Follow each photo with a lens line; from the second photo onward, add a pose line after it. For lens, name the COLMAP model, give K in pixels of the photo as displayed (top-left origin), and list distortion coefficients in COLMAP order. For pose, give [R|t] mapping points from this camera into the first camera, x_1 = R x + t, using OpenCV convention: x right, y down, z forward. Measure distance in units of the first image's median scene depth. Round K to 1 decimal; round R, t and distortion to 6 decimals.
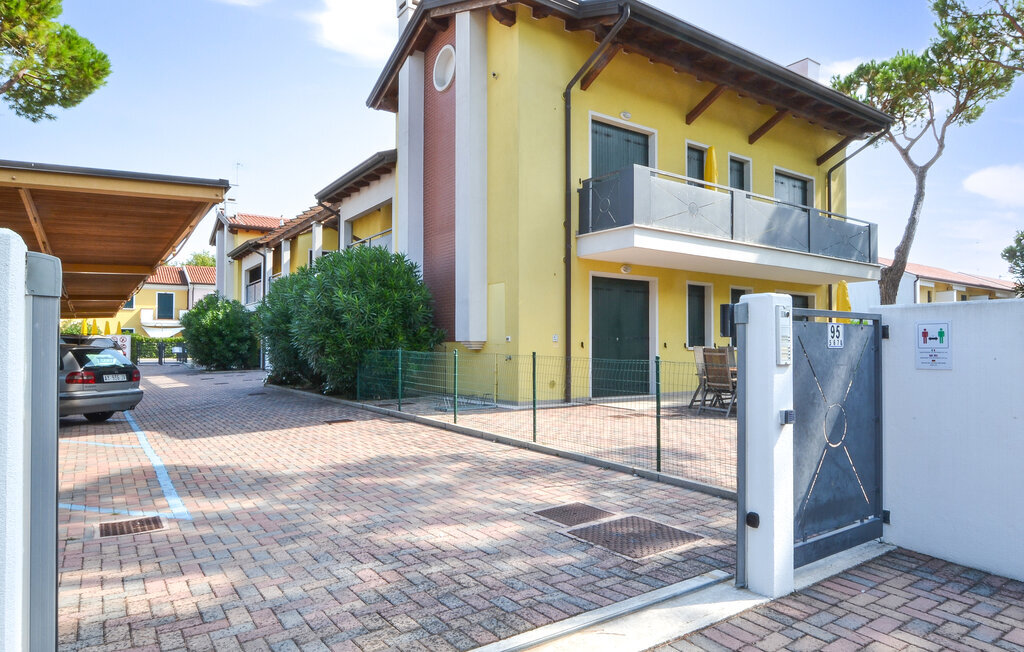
lens RADIAL K [[606.1, 0, 508.2], [0, 606.1, 332.2], [0, 0, 1]] dist [-0.009150, -0.001818]
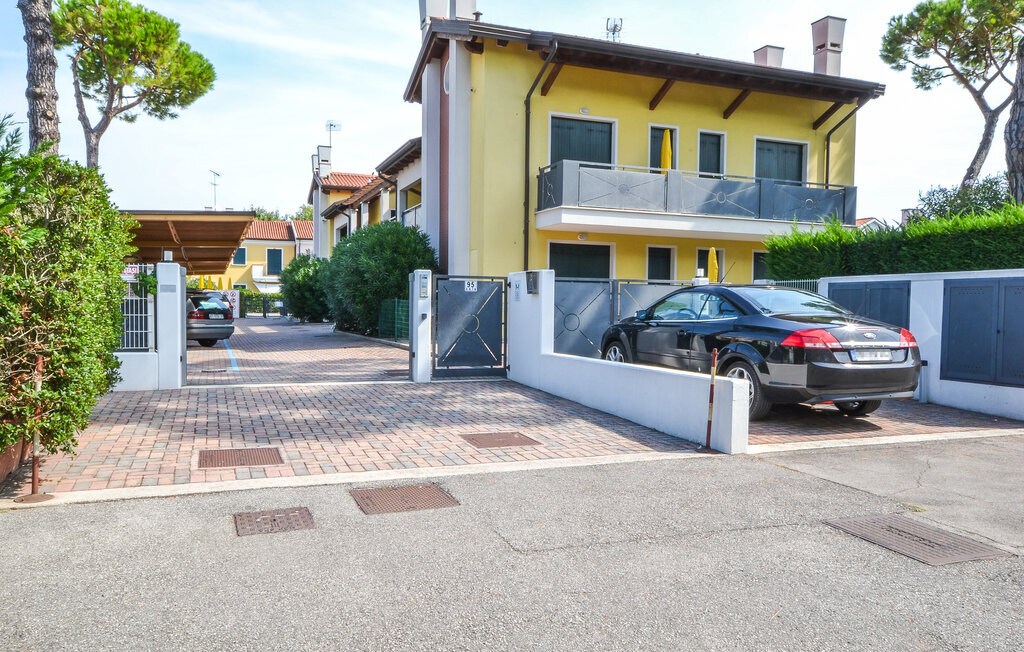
lens RADIAL K [[772.6, 0, 513.8], [0, 772.6, 325.1], [0, 0, 1]] dist [0.006463, 0.006377]
pose [[0.973134, 0.014360, -0.229791, 0.330420], [-0.004111, 0.998978, 0.045018, 0.004774], [0.230203, -0.042864, 0.972198, -0.453617]]
